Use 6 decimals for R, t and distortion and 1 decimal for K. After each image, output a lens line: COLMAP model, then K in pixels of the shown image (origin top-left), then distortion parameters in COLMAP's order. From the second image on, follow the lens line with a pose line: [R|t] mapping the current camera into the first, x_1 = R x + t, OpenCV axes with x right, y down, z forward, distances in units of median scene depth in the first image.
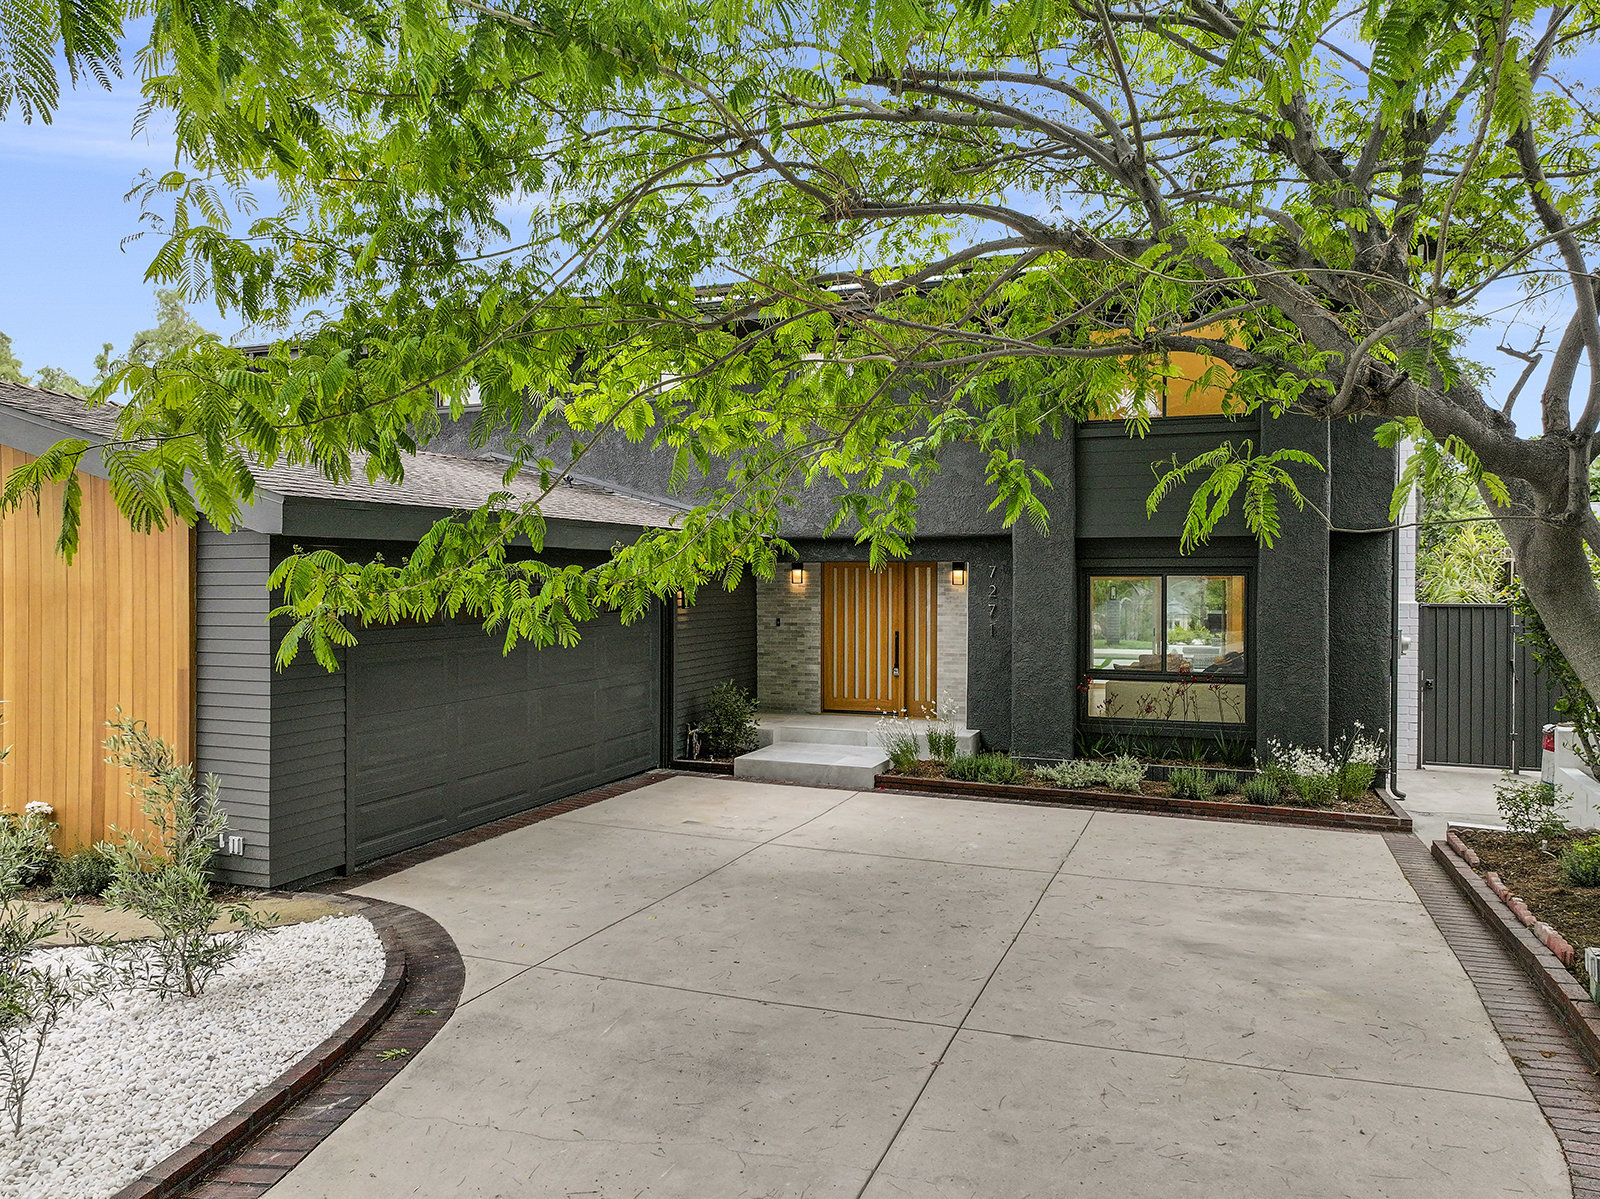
lens RADIAL K [[1128.4, 0, 805.8], [0, 1128.4, 593.7], [0, 0, 1]] dist [0.004926, 0.006987]
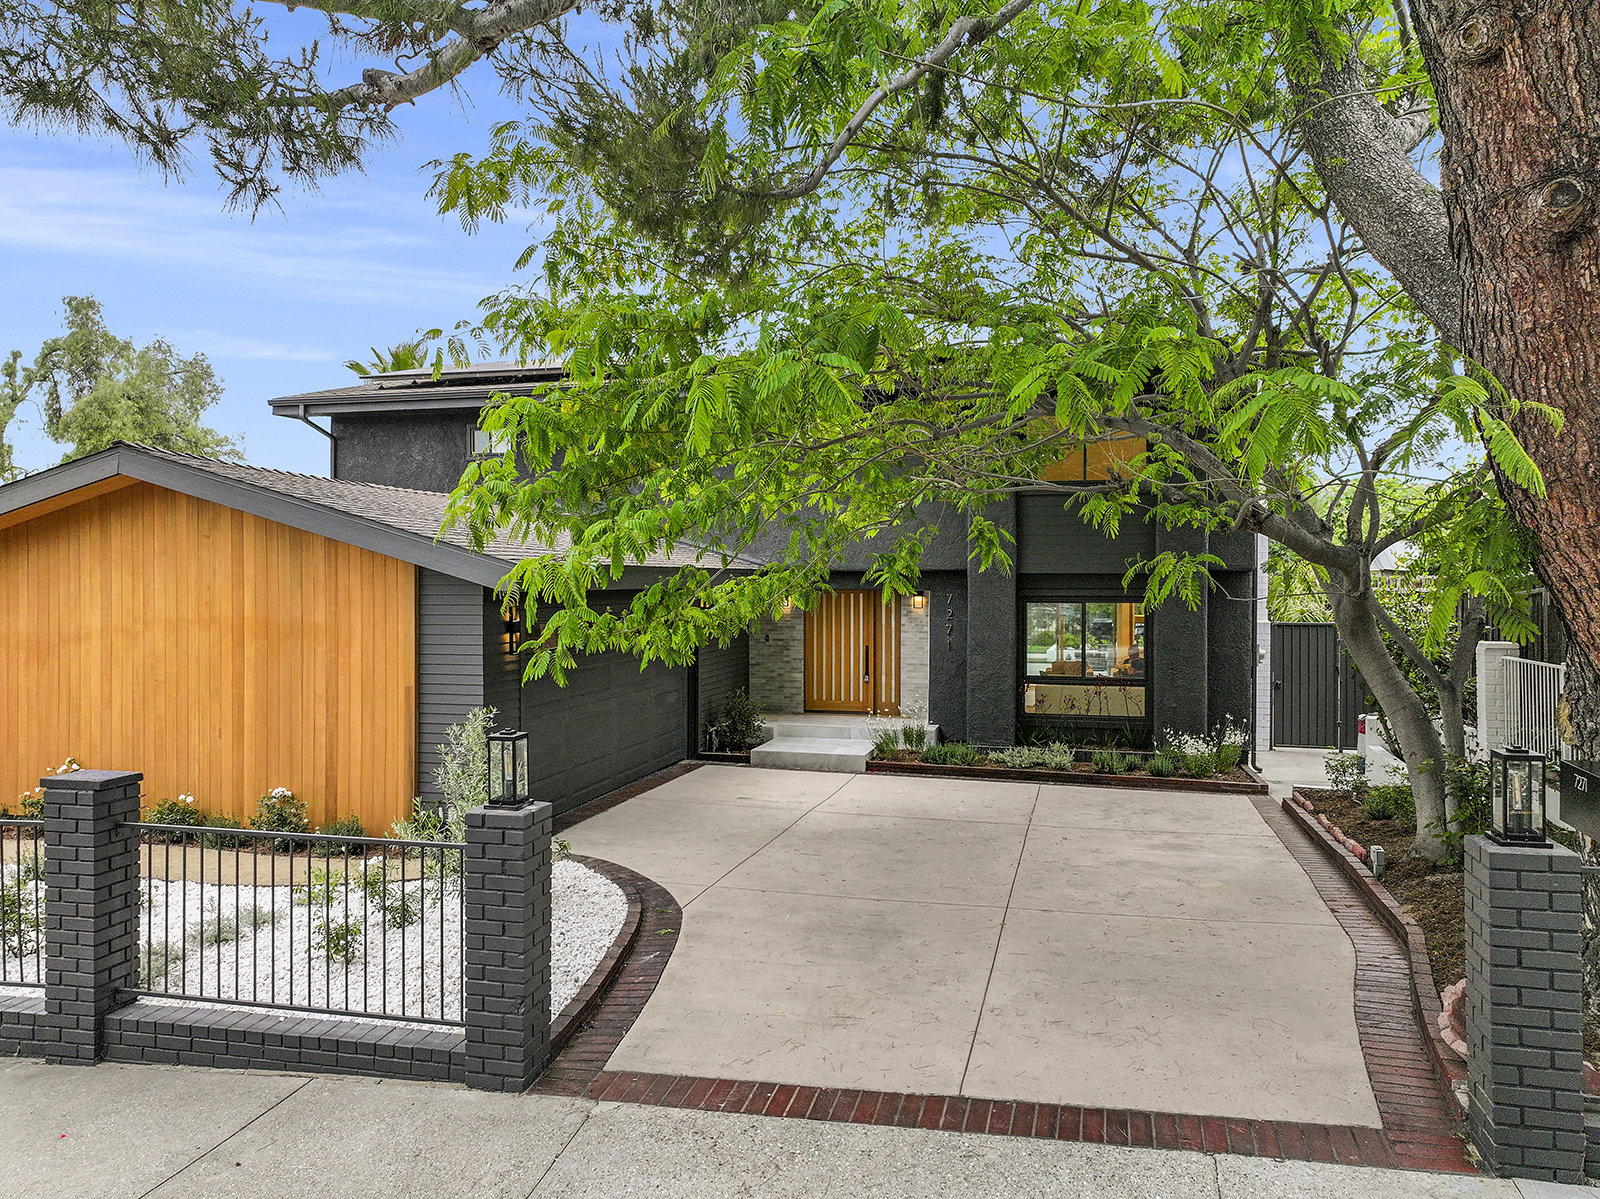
lens RADIAL K [[1128.4, 0, 805.8], [0, 1128.4, 593.7], [0, 0, 1]] dist [0.004926, 0.006987]
pose [[0.993707, -0.001142, 0.112002, -0.168249], [0.001084, 0.999999, 0.000586, -0.032529], [-0.112003, -0.000461, 0.993708, -0.288492]]
